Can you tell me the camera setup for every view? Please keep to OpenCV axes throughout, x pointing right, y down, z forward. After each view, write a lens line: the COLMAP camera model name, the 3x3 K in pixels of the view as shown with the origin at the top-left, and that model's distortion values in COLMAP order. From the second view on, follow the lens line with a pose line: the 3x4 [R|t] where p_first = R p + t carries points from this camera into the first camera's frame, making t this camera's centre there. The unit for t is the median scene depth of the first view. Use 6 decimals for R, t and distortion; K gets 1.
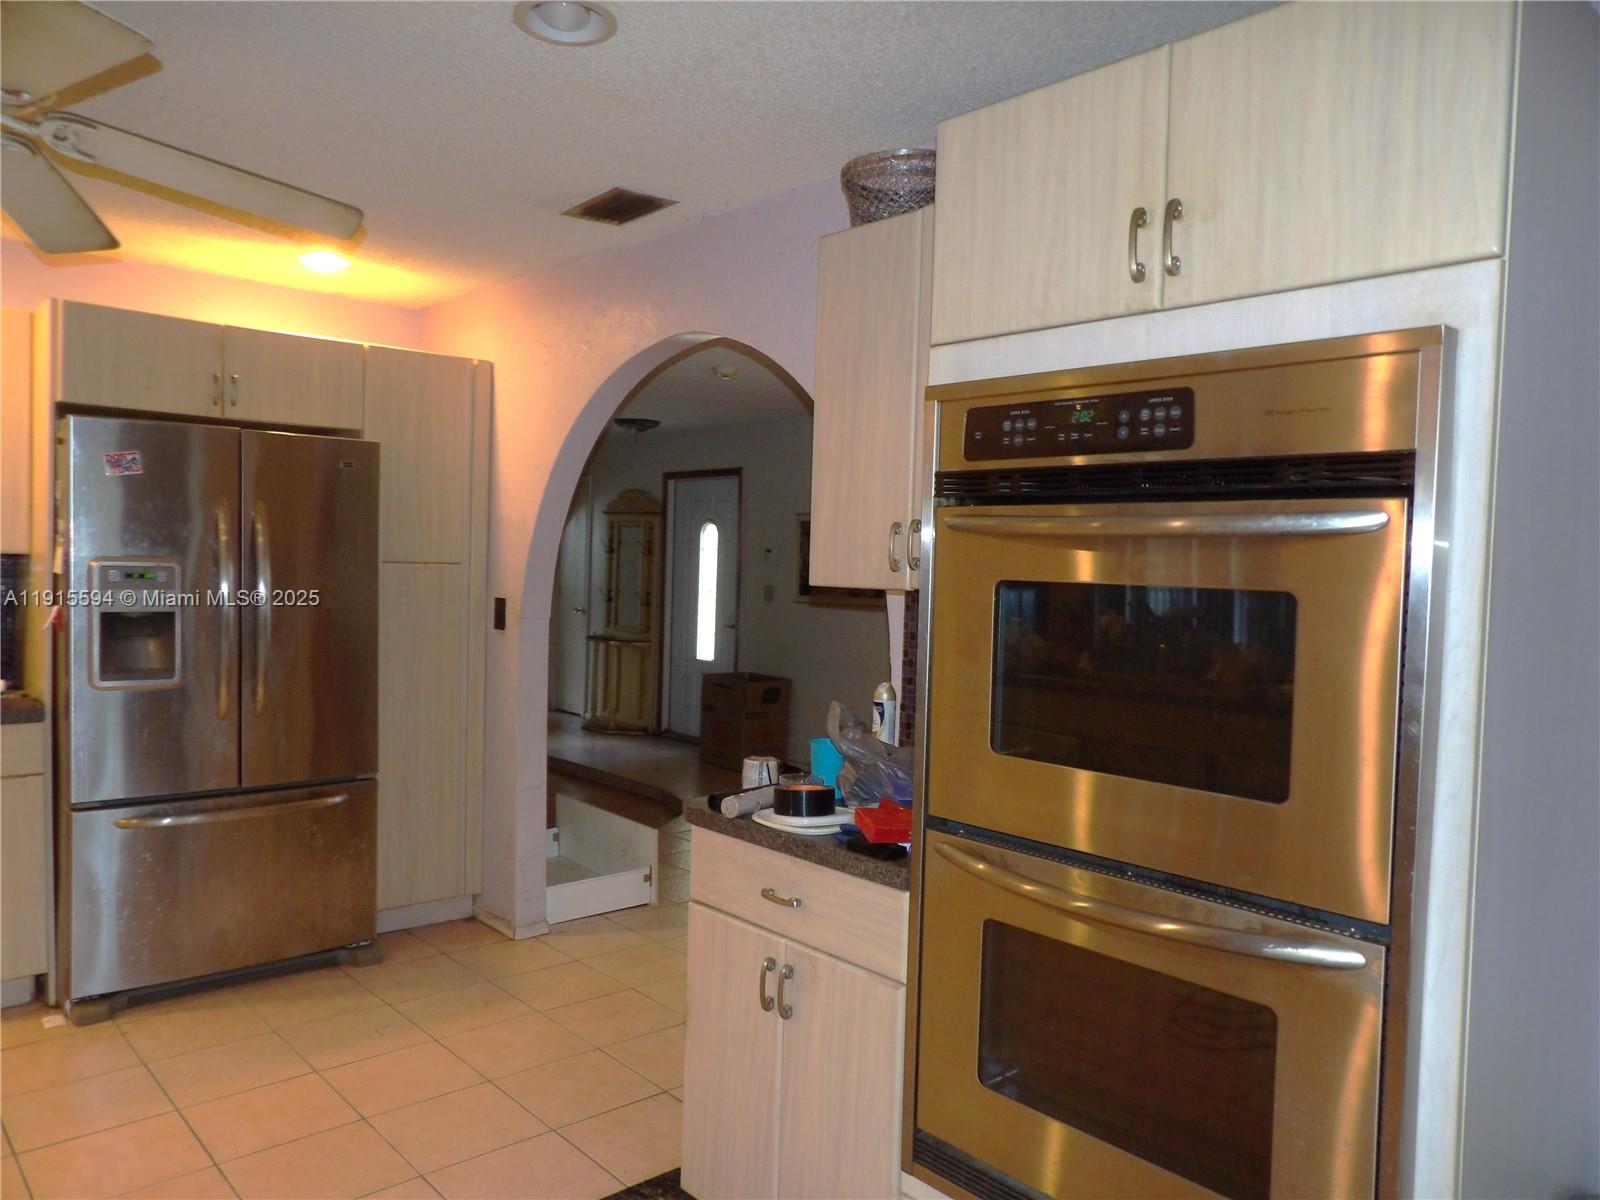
lens RADIAL K [[1132.4, 0, 800.0], [0, 1132.4, 600.0], [0, 0, 1]] dist [-0.023475, 0.002850]
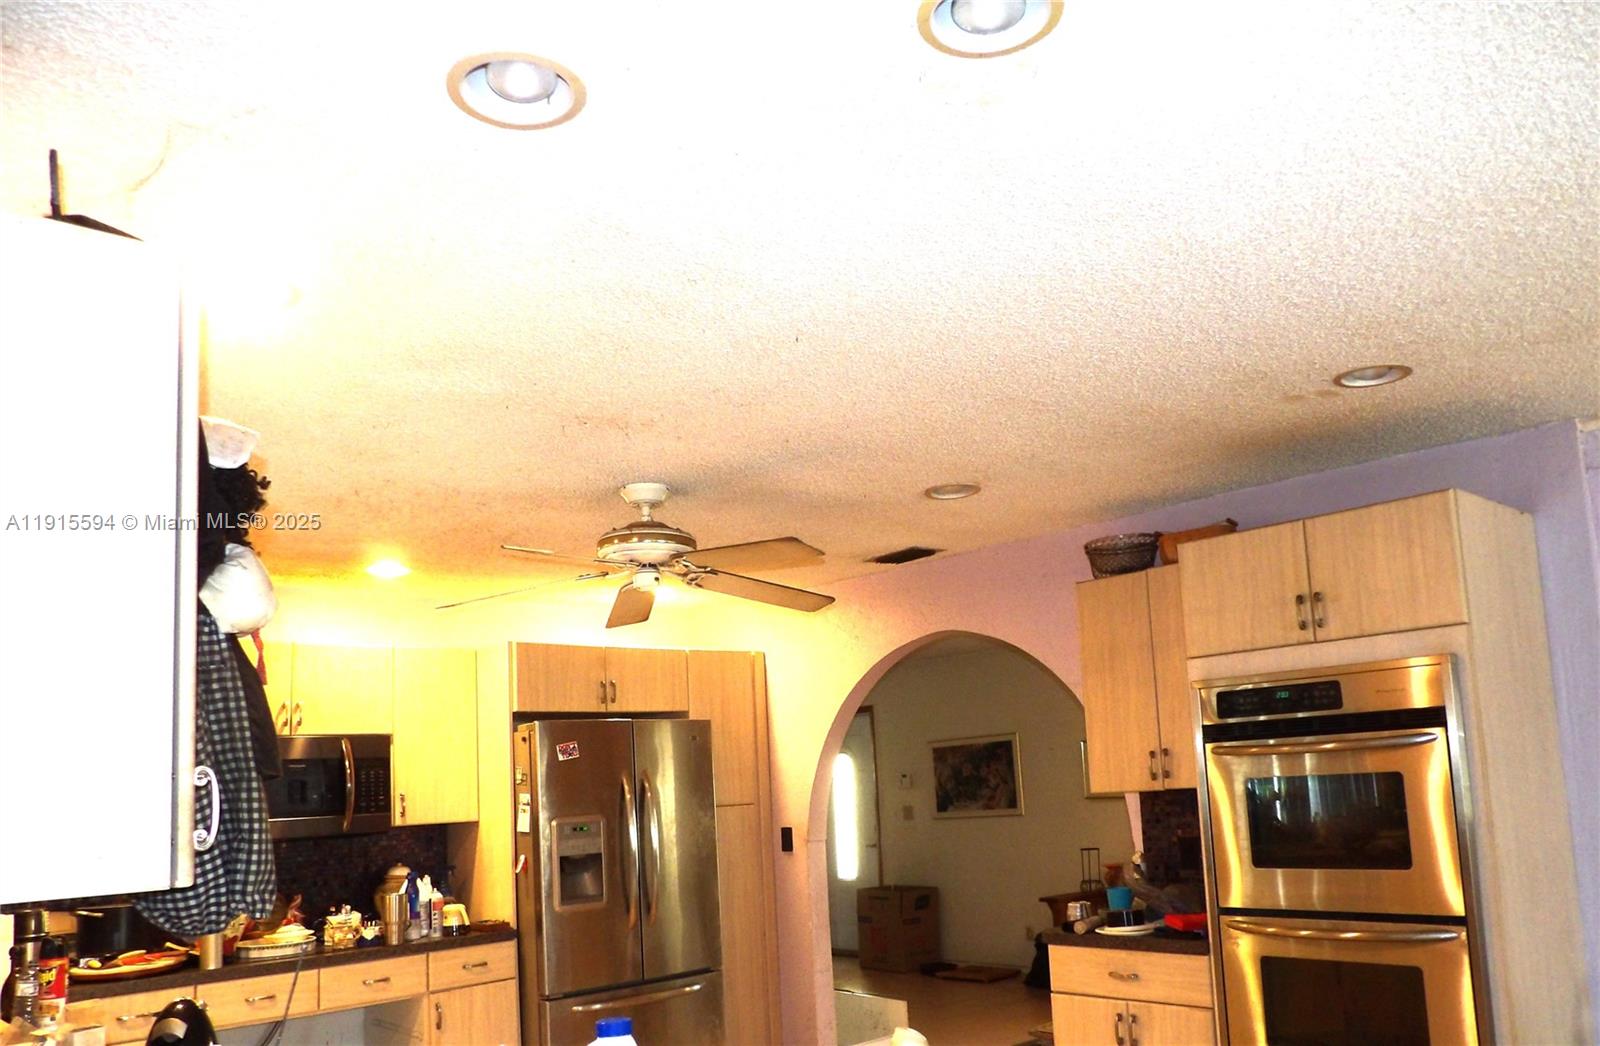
lens RADIAL K [[1159.6, 0, 851.0], [0, 1159.6, 651.4], [0, 0, 1]] dist [-0.040335, -0.000586]
pose [[0.996414, -0.081424, 0.023017, -0.262148], [0.083921, 0.985738, -0.145872, -0.000640], [-0.010811, 0.147281, 0.989036, -0.489887]]
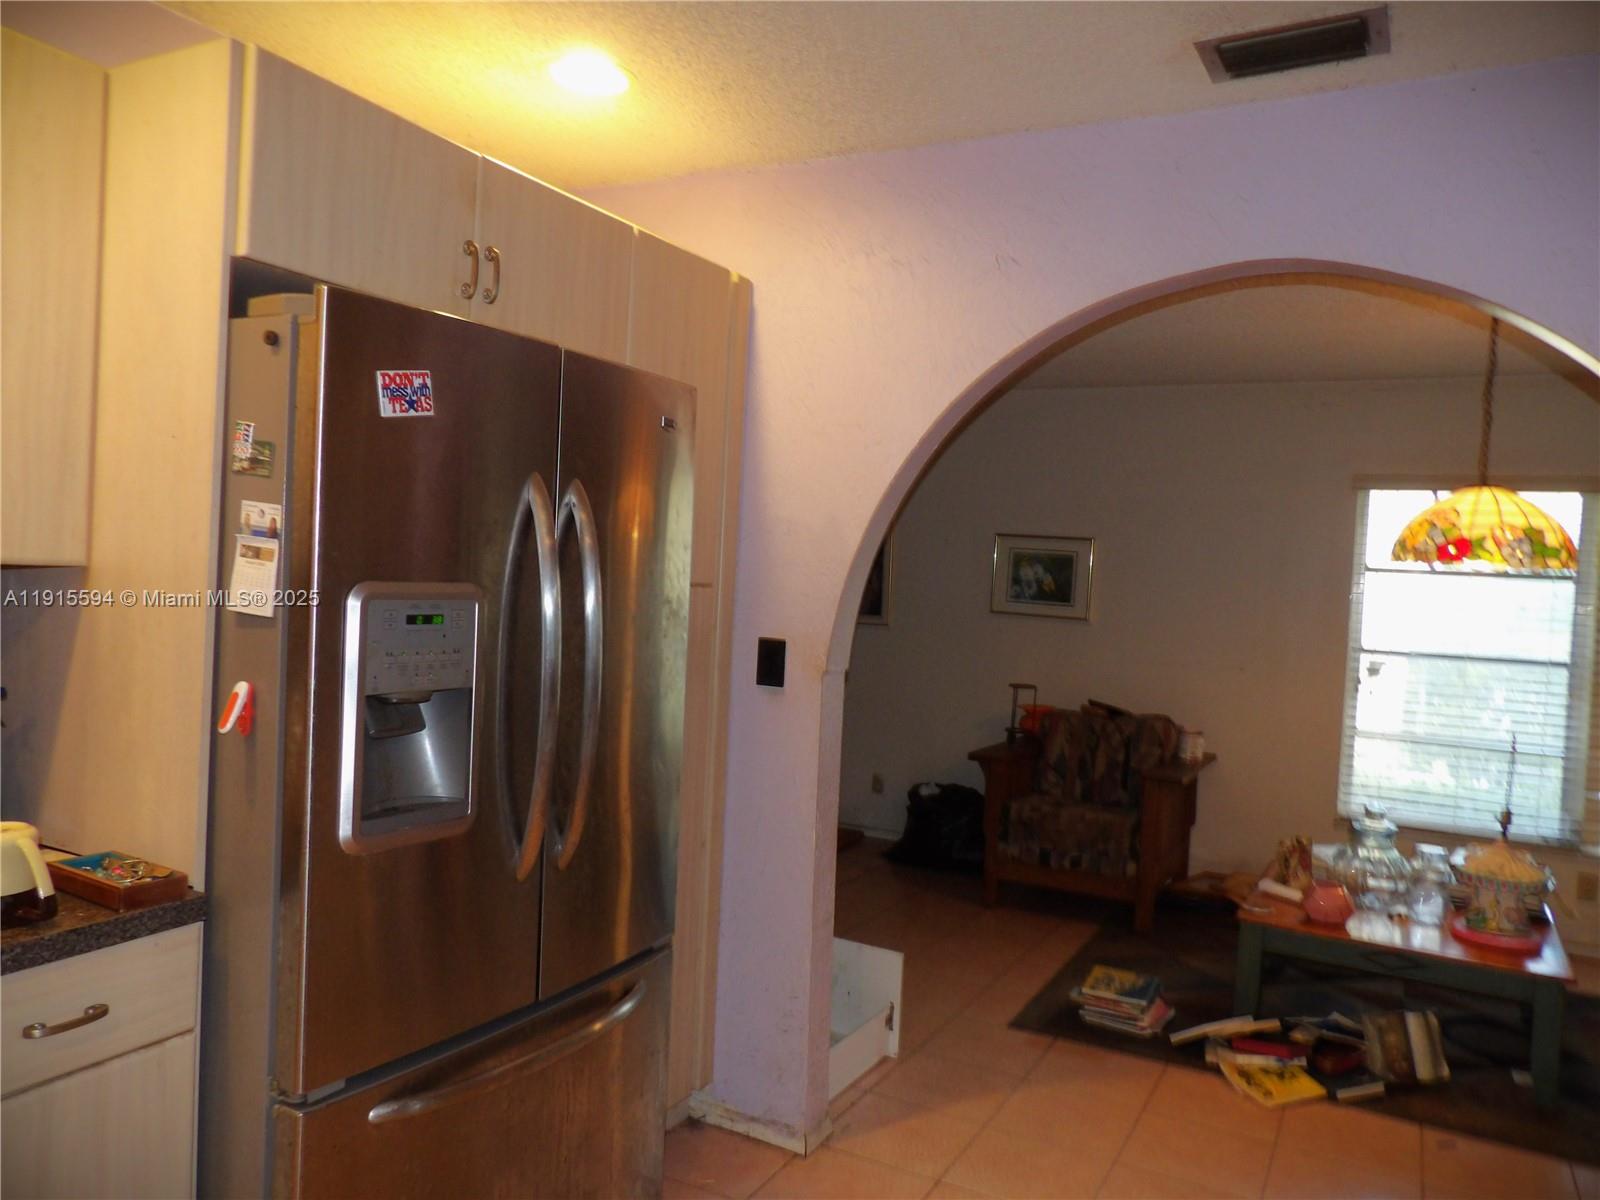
lens RADIAL K [[1140.0, 0, 800.0], [0, 1140.0, 600.0], [0, 0, 1]] dist [-0.004326, -0.001512]
pose [[0.950547, 0.009708, 0.310429, -0.590247], [-0.010497, 0.999945, 0.000870, -0.032359], [-0.310403, -0.004086, 0.950596, 0.464718]]
